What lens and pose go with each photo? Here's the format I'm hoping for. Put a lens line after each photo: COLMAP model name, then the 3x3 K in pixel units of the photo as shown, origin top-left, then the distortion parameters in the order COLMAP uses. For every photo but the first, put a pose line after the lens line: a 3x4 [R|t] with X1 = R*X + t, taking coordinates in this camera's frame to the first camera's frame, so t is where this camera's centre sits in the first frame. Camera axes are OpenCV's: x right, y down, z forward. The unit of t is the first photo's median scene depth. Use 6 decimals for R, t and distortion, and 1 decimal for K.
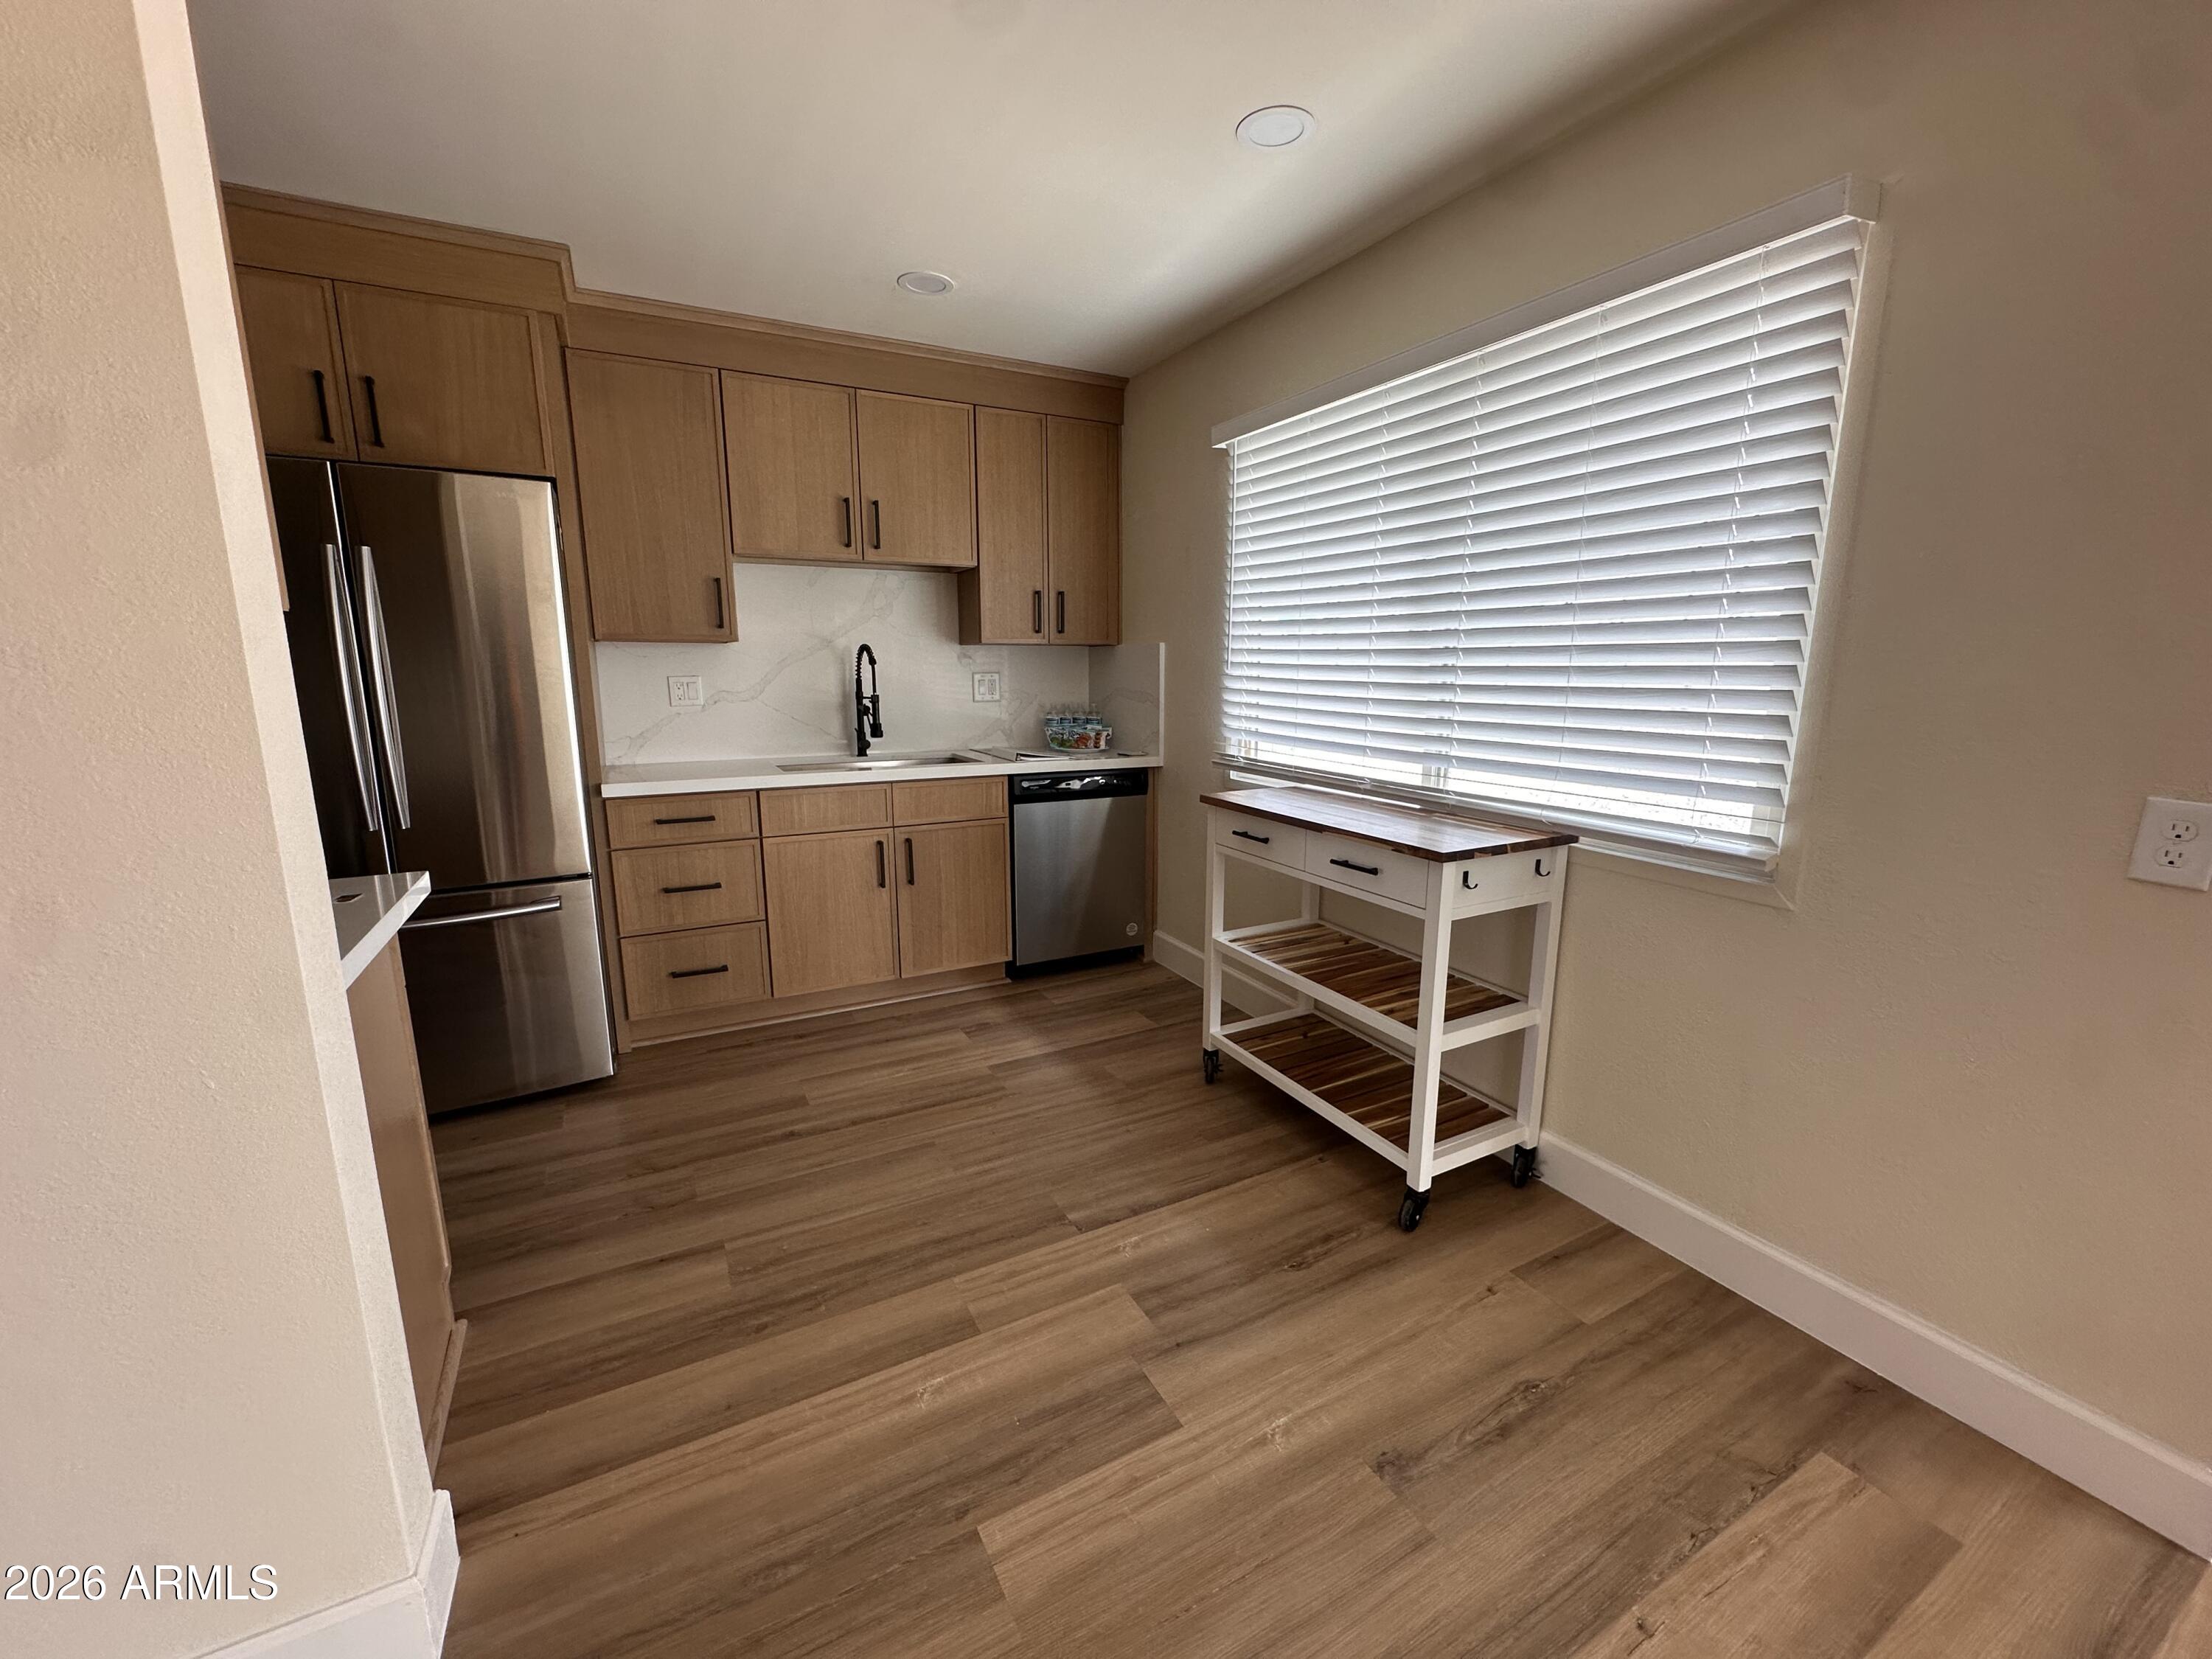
lens RADIAL K [[884.2, 0, 1107.8], [0, 884.2, 828.7], [0, 0, 1]] dist [-0.004954, 0.001541]
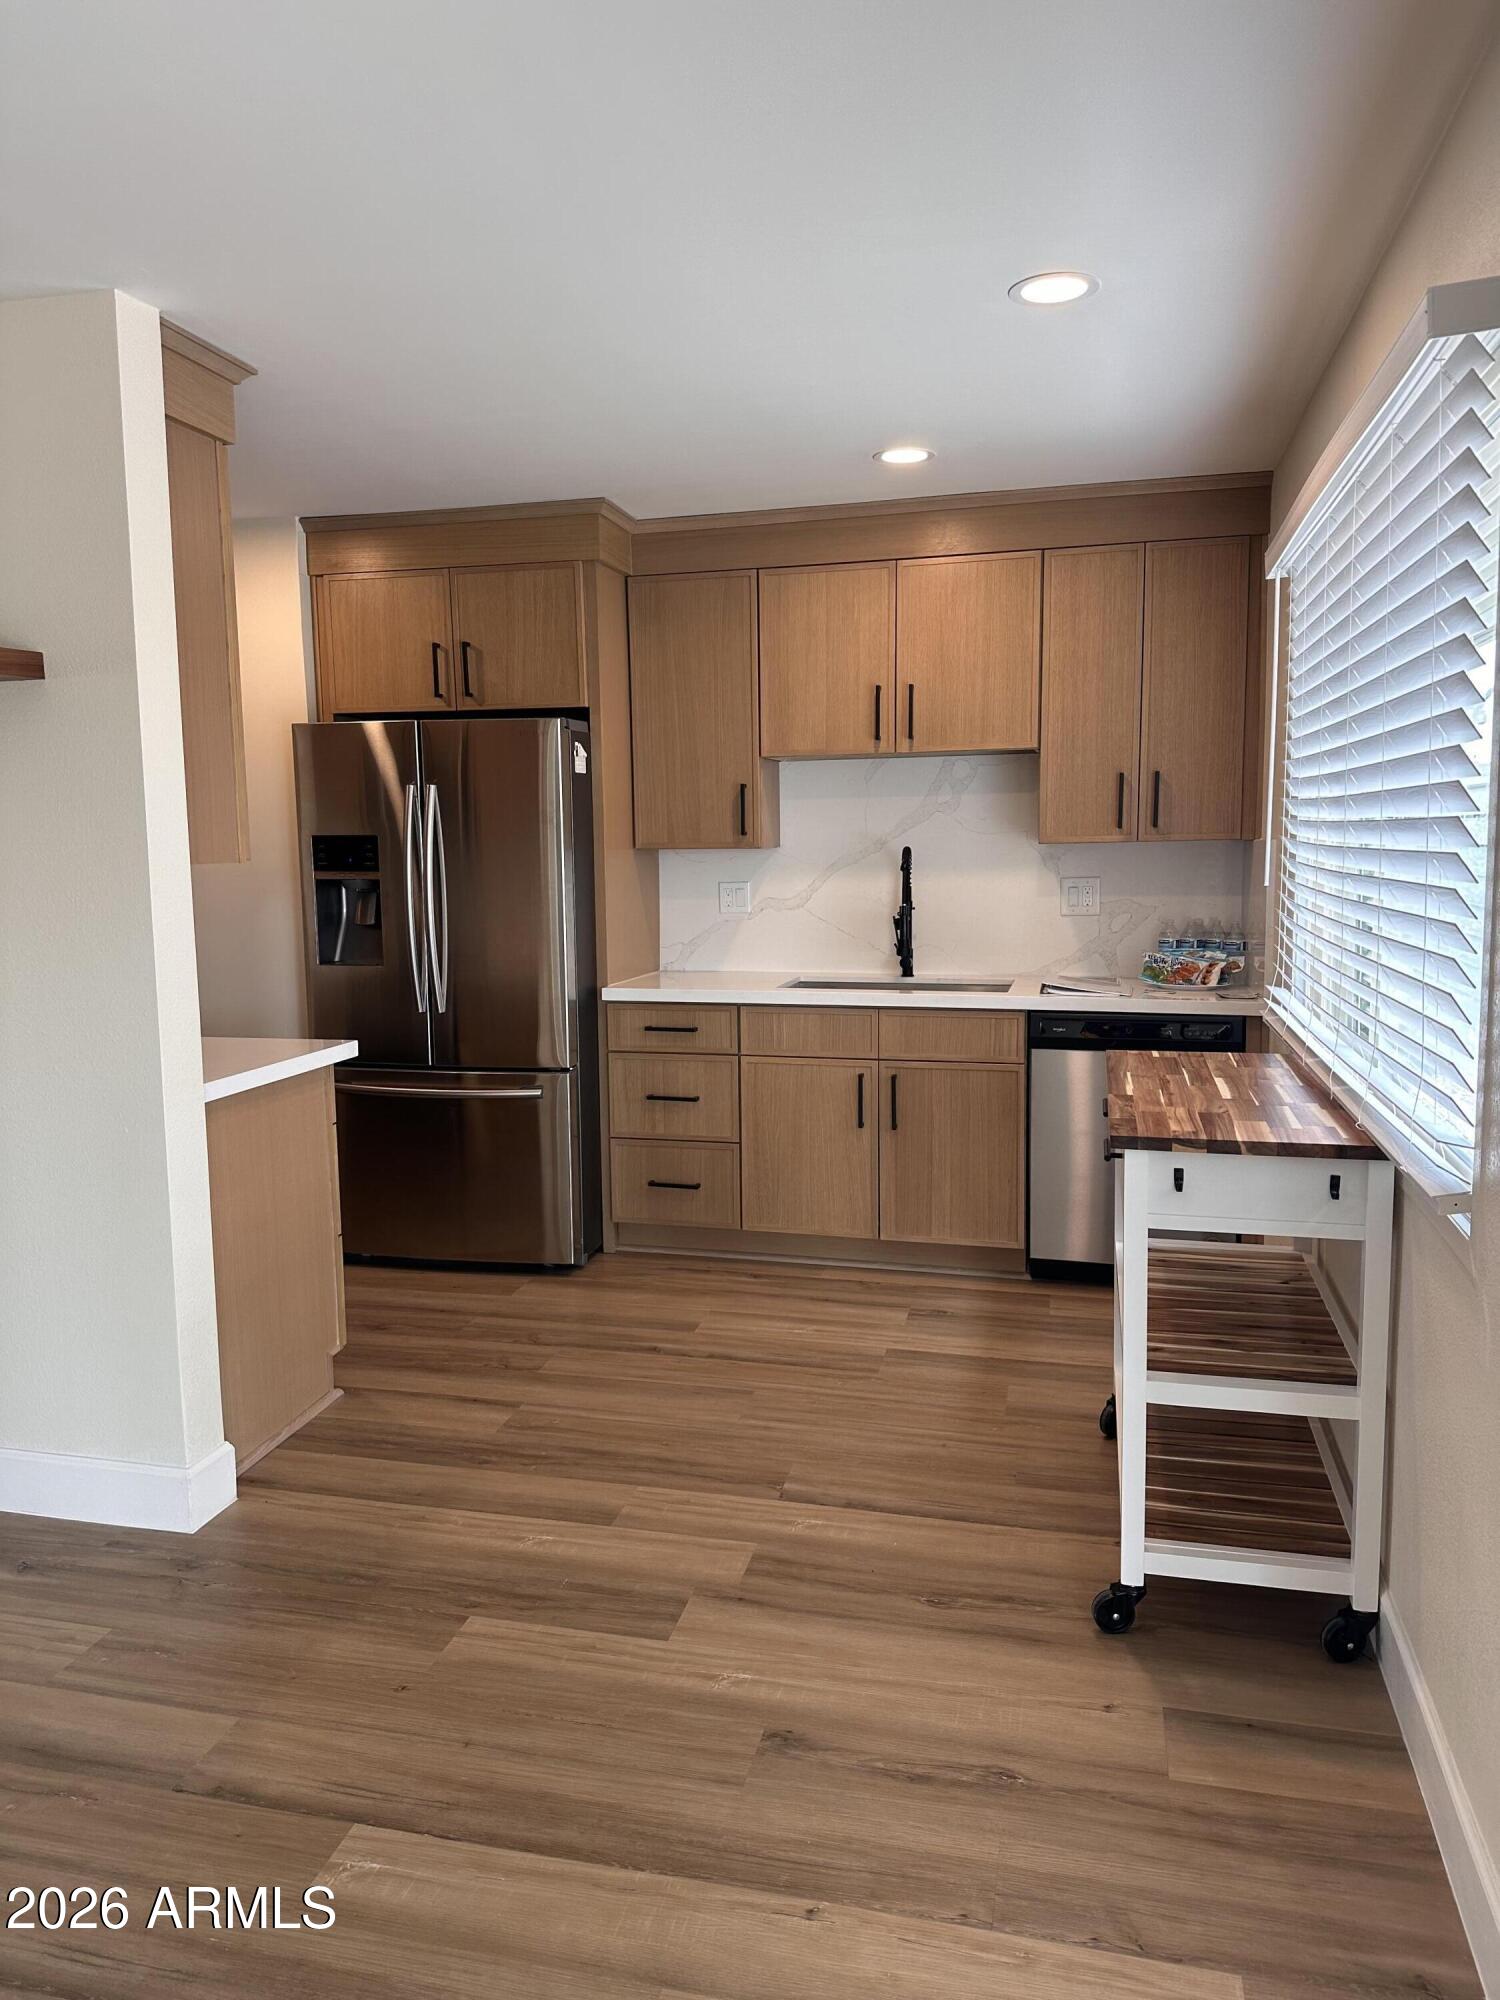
lens RADIAL K [[1403.3, 0, 735.3], [0, 1403.3, 999.1], [0, 0, 1]] dist [0.078161, -0.106234]
pose [[0.738420, 0.070049, -0.670692, 0.815780], [-0.110484, 0.993717, -0.017855, -0.029902], [0.665228, 0.087285, 0.741521, -0.162910]]
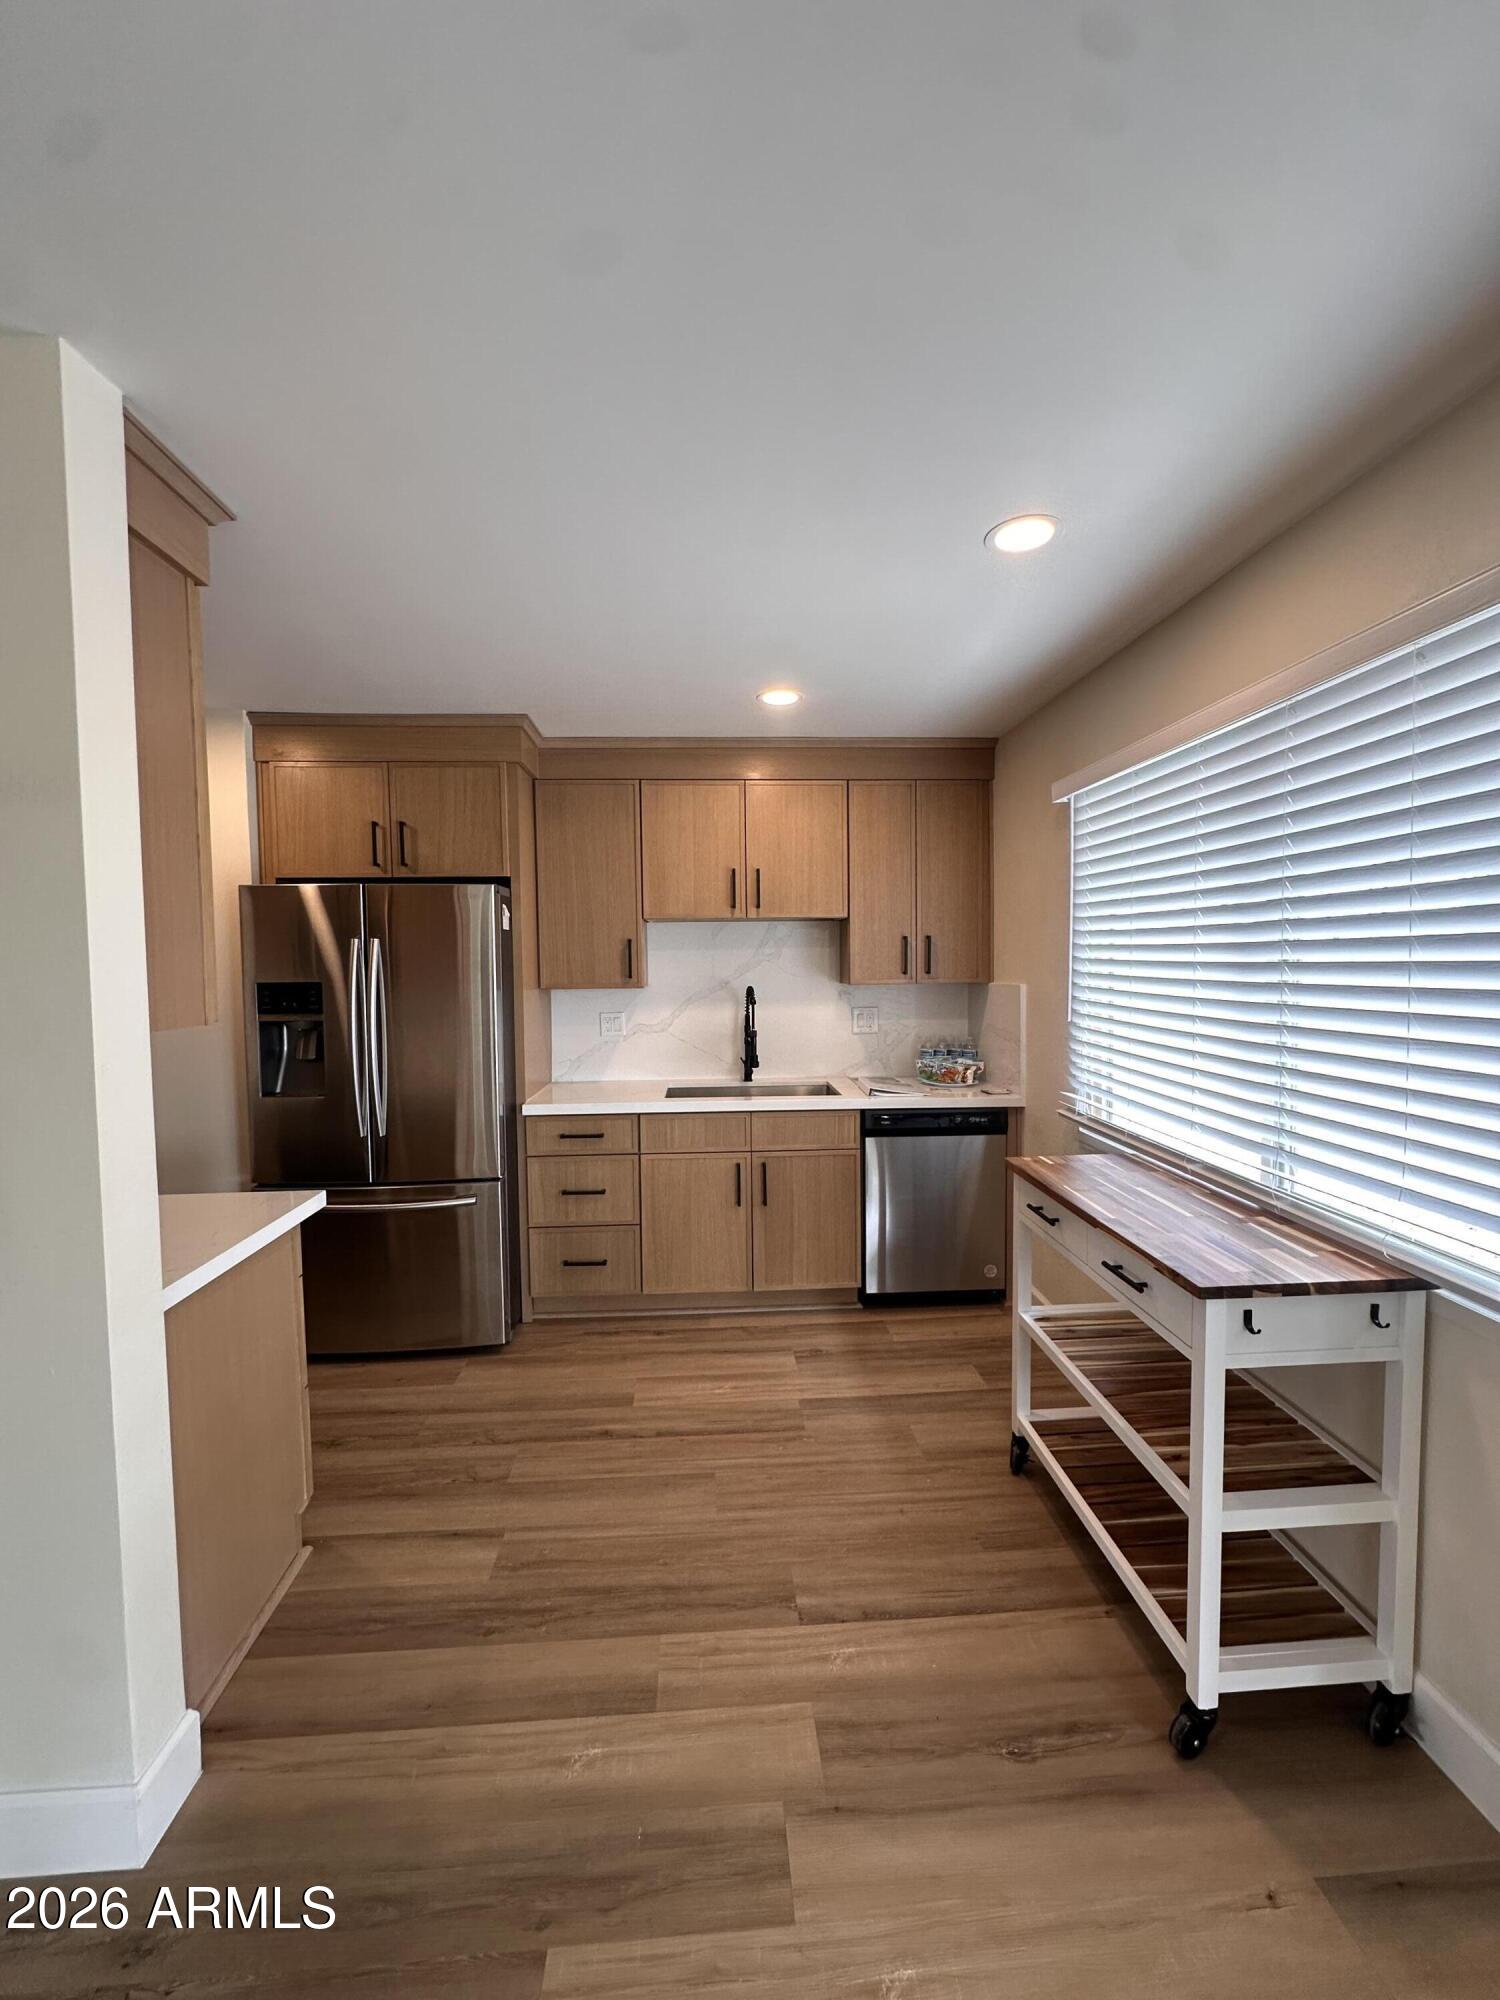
lens RADIAL K [[799.5, 0, 749.6], [0, 799.5, 1000.8], [0, 0, 1]] dist [-0.004954, 0.001541]
pose [[0.909553, 0.011009, -0.415441, 0.250889], [-0.065351, 0.991001, -0.116815, -0.104994], [0.410417, 0.133399, 0.902088, 0.085699]]
